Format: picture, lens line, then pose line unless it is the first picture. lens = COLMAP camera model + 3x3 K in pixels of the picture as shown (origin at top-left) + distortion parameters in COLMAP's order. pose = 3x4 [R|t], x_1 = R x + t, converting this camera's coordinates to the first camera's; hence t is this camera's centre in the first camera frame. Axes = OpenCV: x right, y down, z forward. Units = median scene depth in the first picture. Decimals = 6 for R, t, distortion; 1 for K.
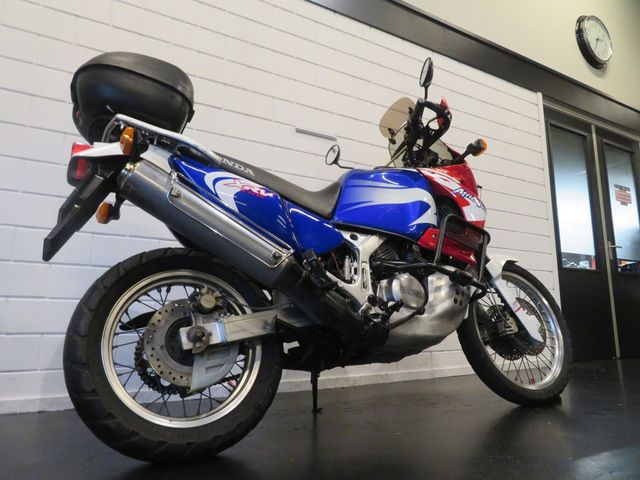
lens RADIAL K [[457.0, 0, 322.2], [0, 457.0, 241.9], [0, 0, 1]] dist [-0.011164, 0.013592]
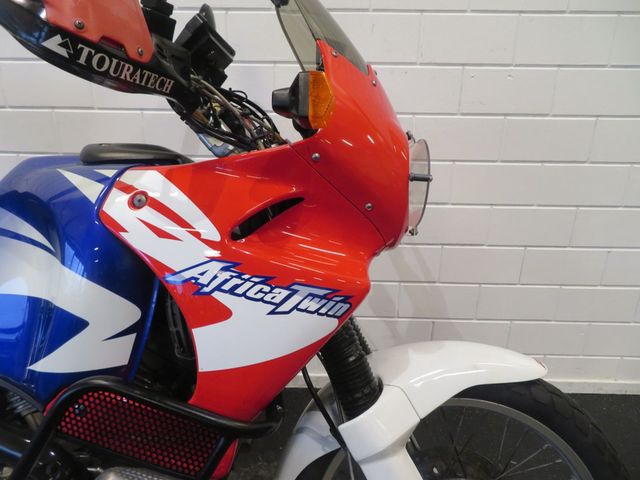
lens RADIAL K [[457.0, 0, 317.9], [0, 457.0, 240.7], [0, 0, 1]] dist [-0.011164, 0.013592]
pose [[0.840159, 0.203686, -0.502637, 0.627215], [0.065815, 0.881653, 0.467287, -0.328070], [0.538331, -0.425677, 0.727323, 0.977531]]
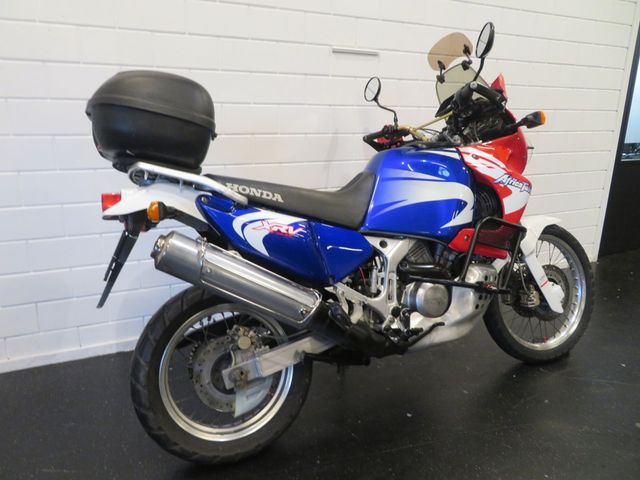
lens RADIAL K [[457.0, 0, 322.8], [0, 457.0, 242.0], [0, 0, 1]] dist [-0.011164, 0.013592]
pose [[0.995346, 0.040690, -0.087358, 0.025169], [-0.000479, 0.908567, 0.417739, -0.456453], [0.096369, -0.415752, 0.904358, 0.080973]]
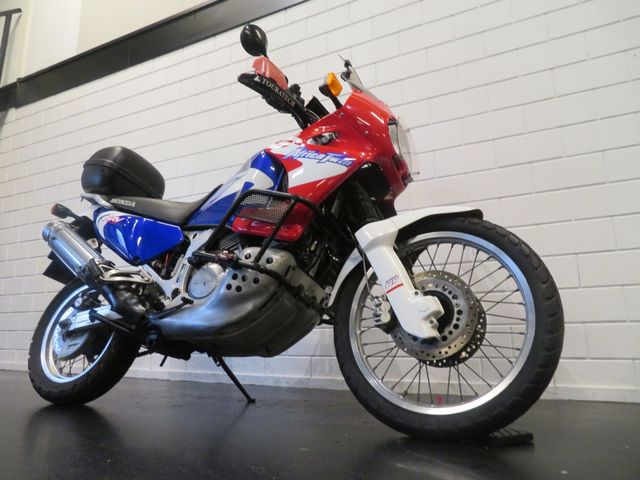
lens RADIAL K [[457.0, 0, 325.2], [0, 457.0, 240.0], [0, 0, 1]] dist [-0.011164, 0.013592]
pose [[0.540131, -0.166143, -0.825018, 1.177034], [0.152917, 0.983376, -0.097920, 0.159448], [0.827572, -0.073270, 0.556558, 0.684560]]
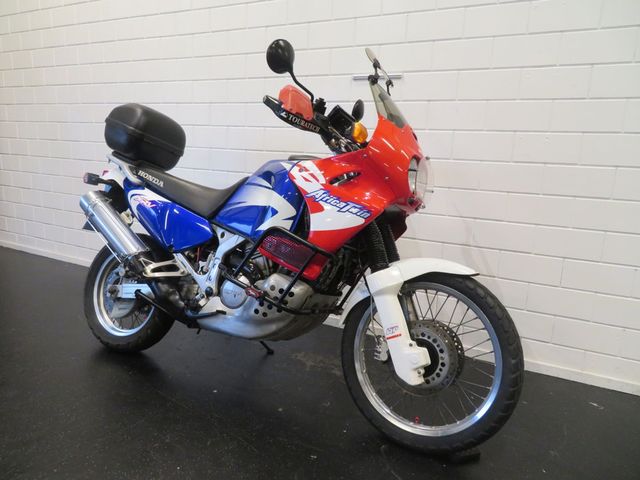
lens RADIAL K [[457.0, 0, 323.5], [0, 457.0, 245.0], [0, 0, 1]] dist [-0.011164, 0.013592]
pose [[0.526251, 0.201912, -0.826009, 1.259877], [0.090633, 0.952547, 0.290585, -0.324150], [0.845485, -0.227785, 0.482979, 0.669436]]
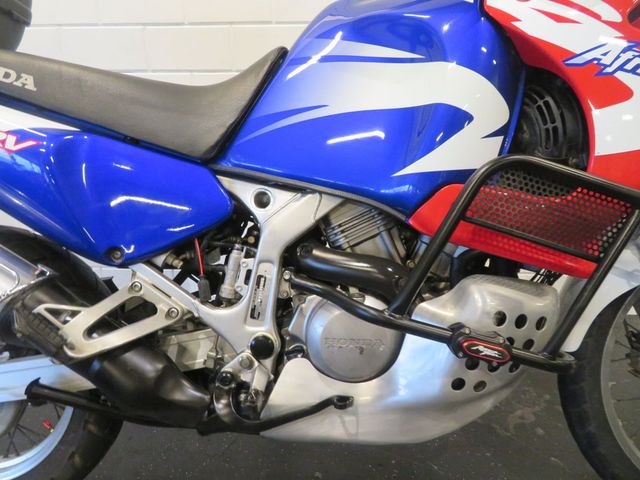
lens RADIAL K [[457.0, 0, 316.7], [0, 457.0, 240.2], [0, 0, 1]] dist [-0.011164, 0.013592]
pose [[0.829384, 0.187074, -0.526427, 0.389558], [0.092101, 0.883595, 0.459104, -0.192289], [0.551035, -0.429258, 0.715610, 0.708835]]
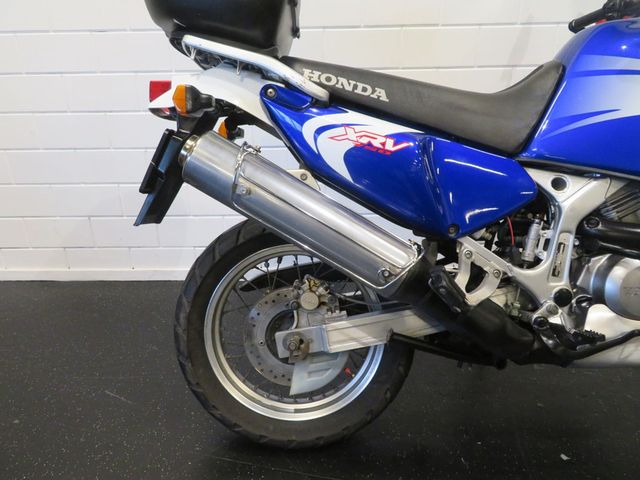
lens RADIAL K [[457.0, 0, 321.3], [0, 457.0, 240.2], [0, 0, 1]] dist [-0.011164, 0.013592]
pose [[0.856425, 0.186208, -0.481522, 0.109738], [0.095757, 0.859214, 0.502576, -0.293487], [0.507313, -0.476528, 0.718021, 0.388196]]
